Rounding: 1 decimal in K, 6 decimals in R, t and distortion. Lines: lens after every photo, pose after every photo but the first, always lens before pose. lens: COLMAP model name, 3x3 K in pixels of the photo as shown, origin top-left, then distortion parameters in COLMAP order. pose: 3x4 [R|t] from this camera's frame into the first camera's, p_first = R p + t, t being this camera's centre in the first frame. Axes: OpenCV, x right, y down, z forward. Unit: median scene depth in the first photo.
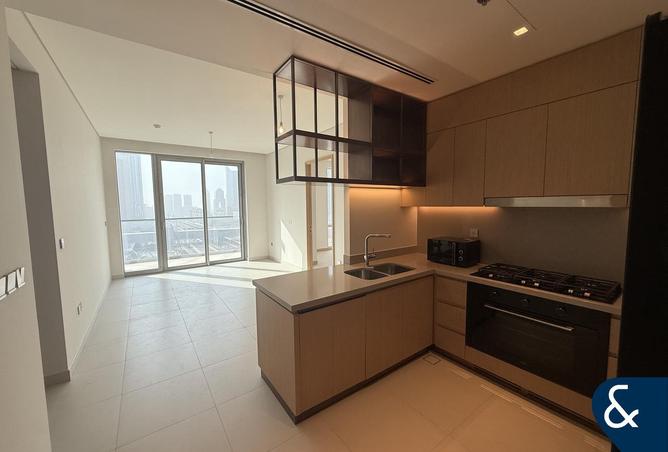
lens RADIAL K [[264.1, 0, 334.0], [0, 264.1, 226.5], [0, 0, 1]] dist [-0.015579, -0.000080]
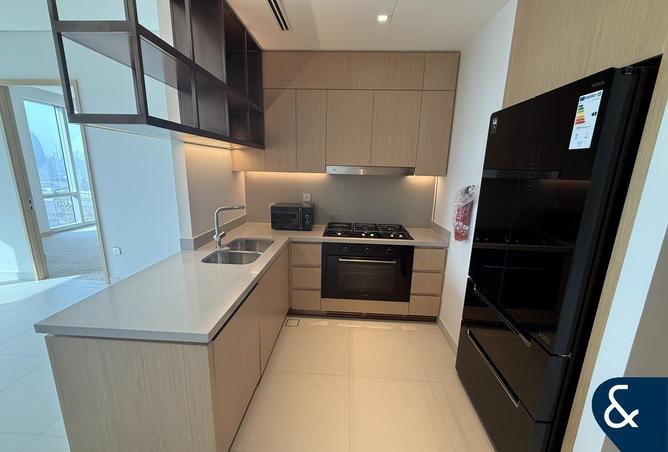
lens RADIAL K [[264.1, 0, 334.0], [0, 264.1, 226.5], [0, 0, 1]] dist [-0.015579, -0.000080]
pose [[0.620822, -0.142696, 0.770855, -0.271114], [0.032755, 0.987157, 0.156357, -0.025527], [-0.783267, -0.071821, 0.617523, 0.255802]]
